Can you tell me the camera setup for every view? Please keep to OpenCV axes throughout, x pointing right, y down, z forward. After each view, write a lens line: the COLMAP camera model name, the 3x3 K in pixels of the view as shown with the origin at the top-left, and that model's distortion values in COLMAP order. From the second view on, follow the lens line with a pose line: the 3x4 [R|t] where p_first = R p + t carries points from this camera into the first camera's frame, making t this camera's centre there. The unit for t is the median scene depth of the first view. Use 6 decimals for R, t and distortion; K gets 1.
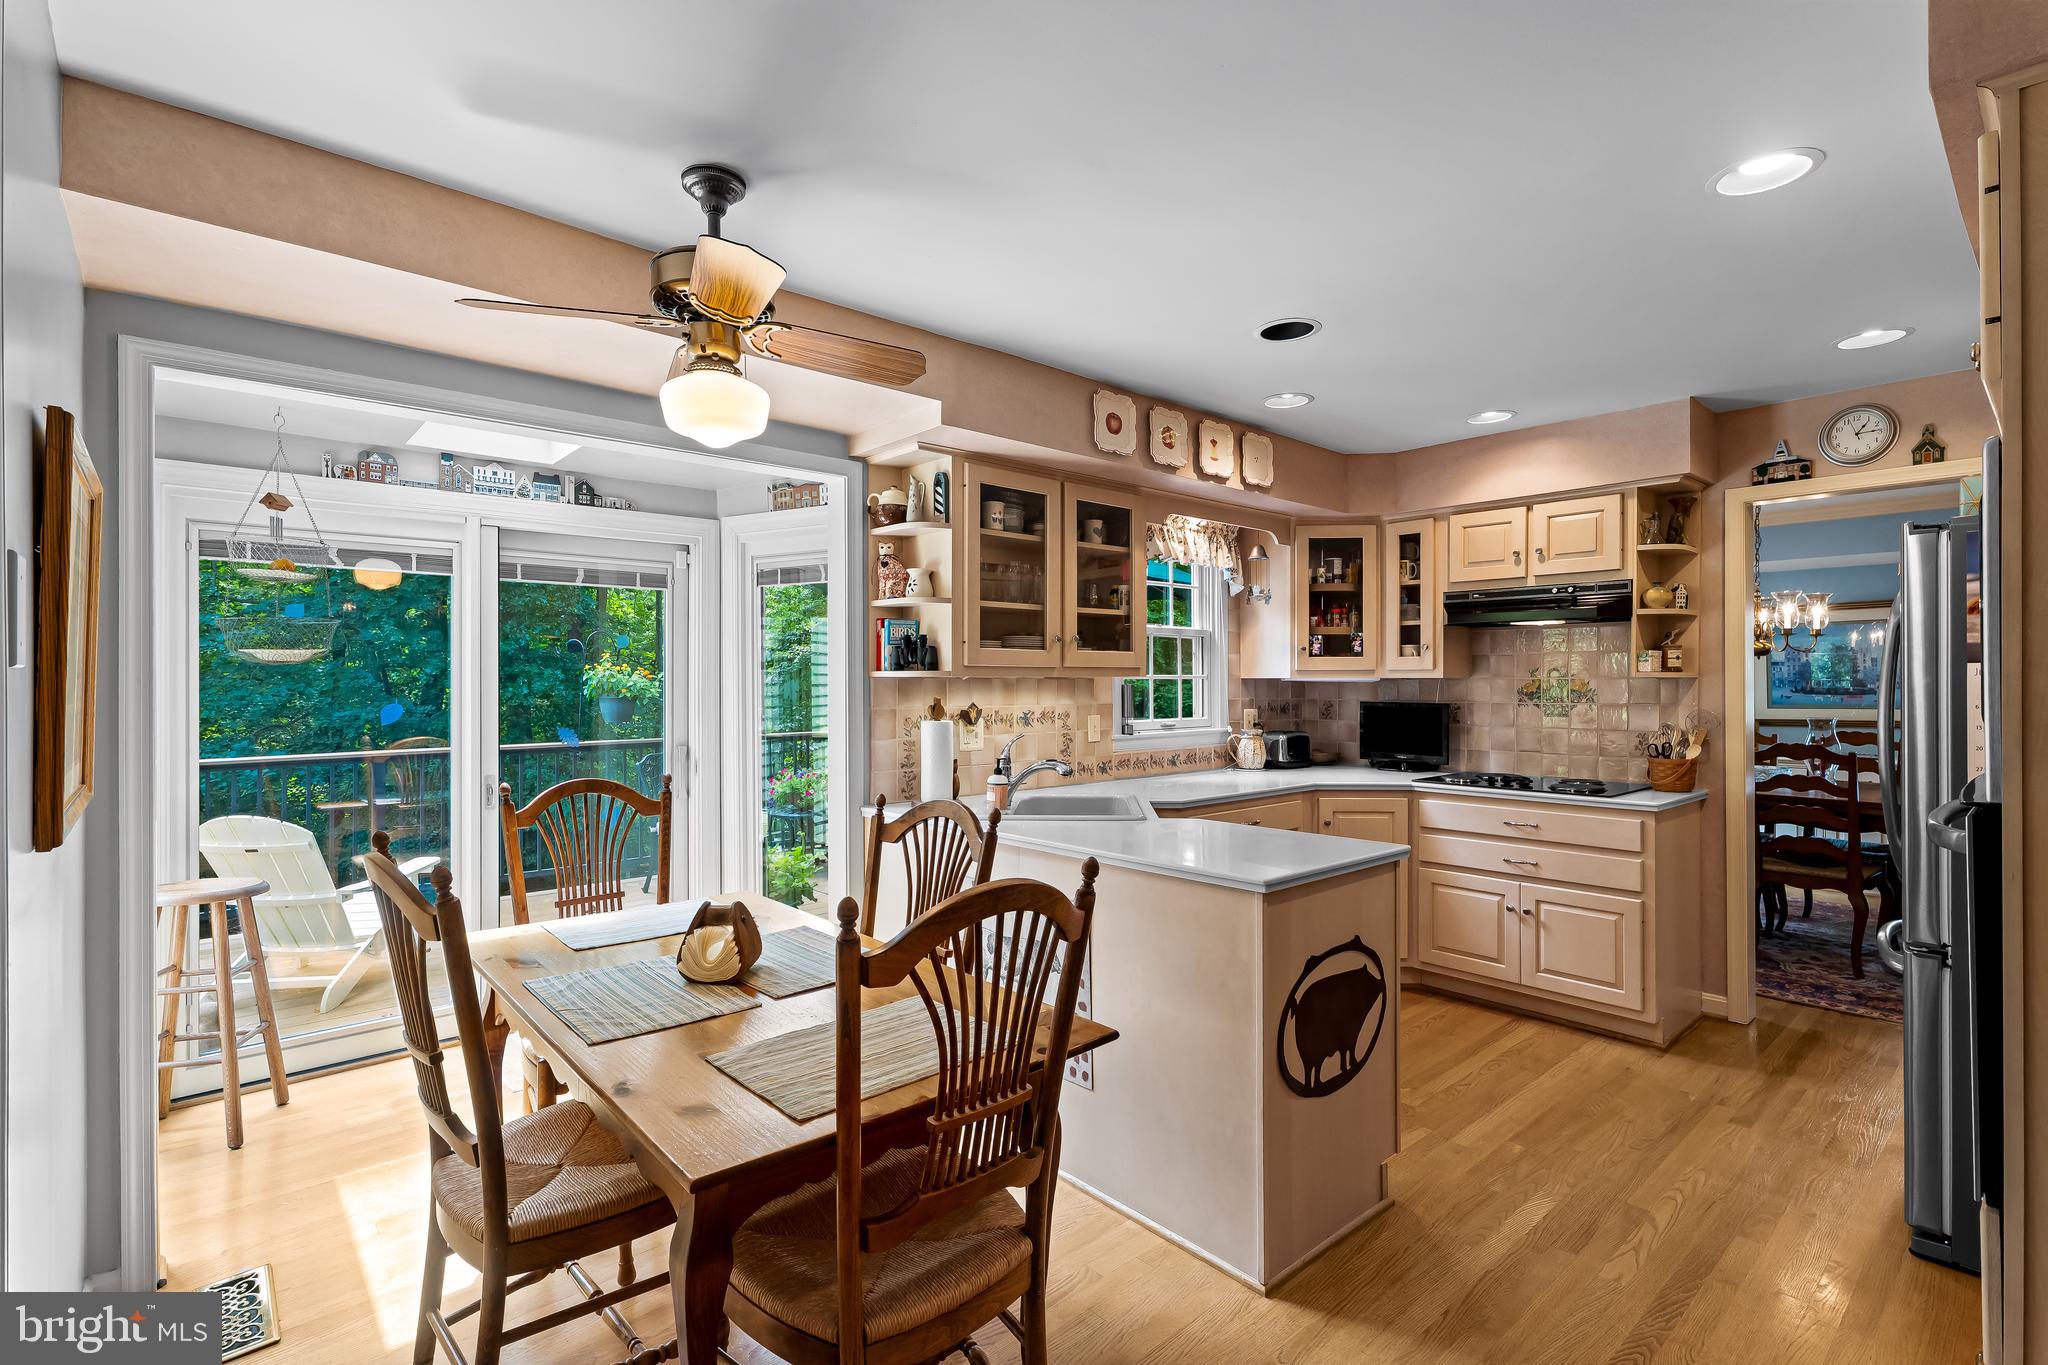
lens RADIAL K [[960.9, 0, 1026.0], [0, 960.9, 680.5], [0, 0, 1]] dist [0.014721, -0.003964]
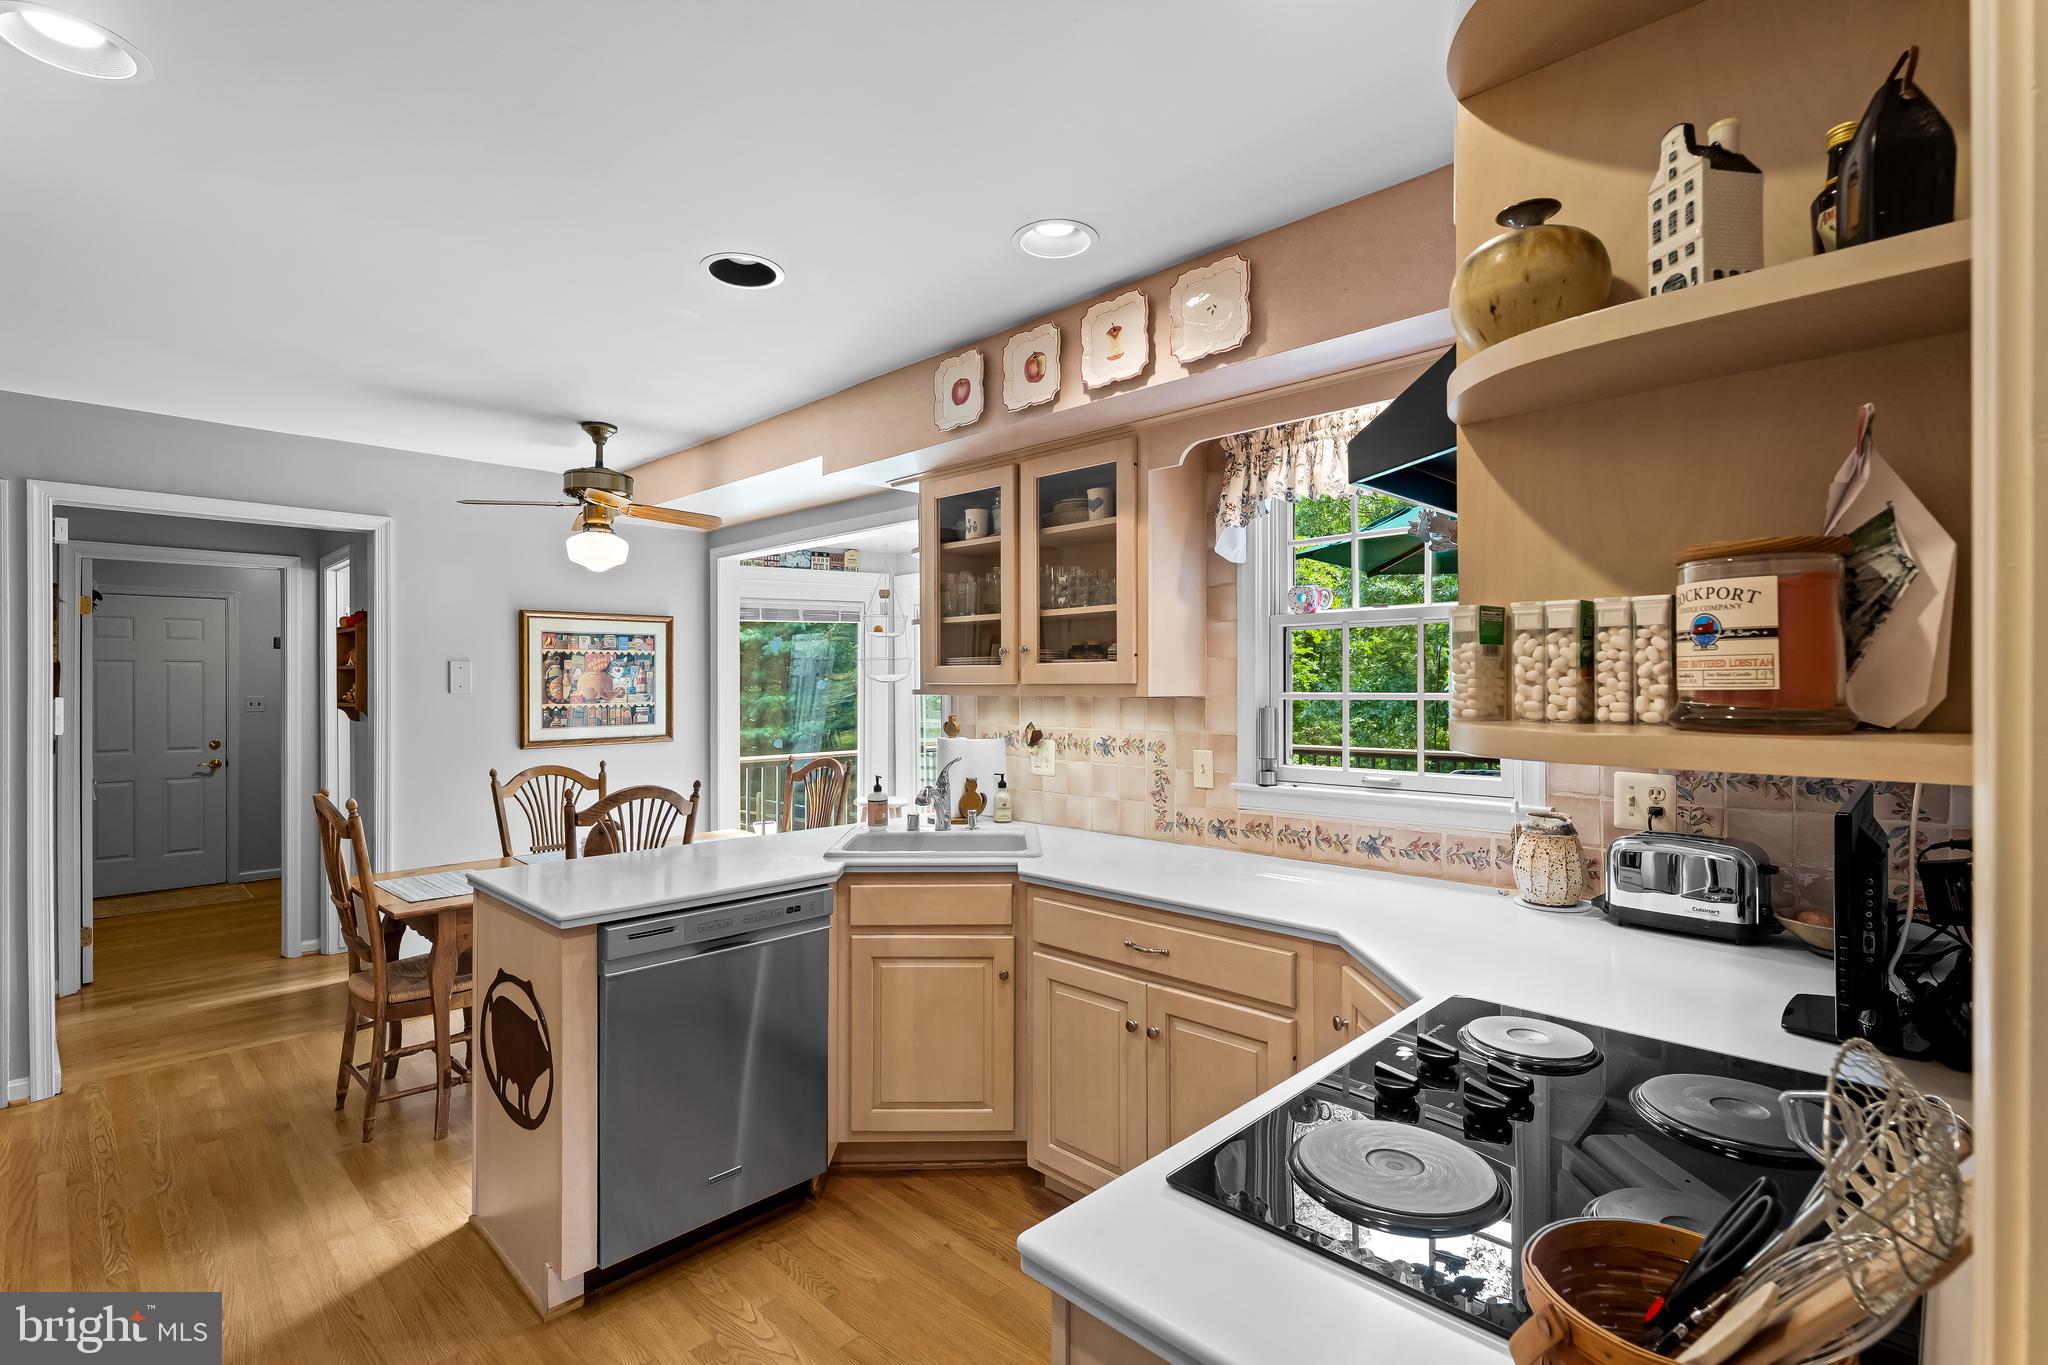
lens RADIAL K [[960.9, 0, 1026.0], [0, 960.9, 680.5], [0, 0, 1]] dist [0.014721, -0.003964]
pose [[0.063416, 0.001405, -0.997986, 0.808005], [0.005251, 0.999985, 0.001741, -0.017383], [0.997973, -0.005351, 0.063408, 0.879407]]
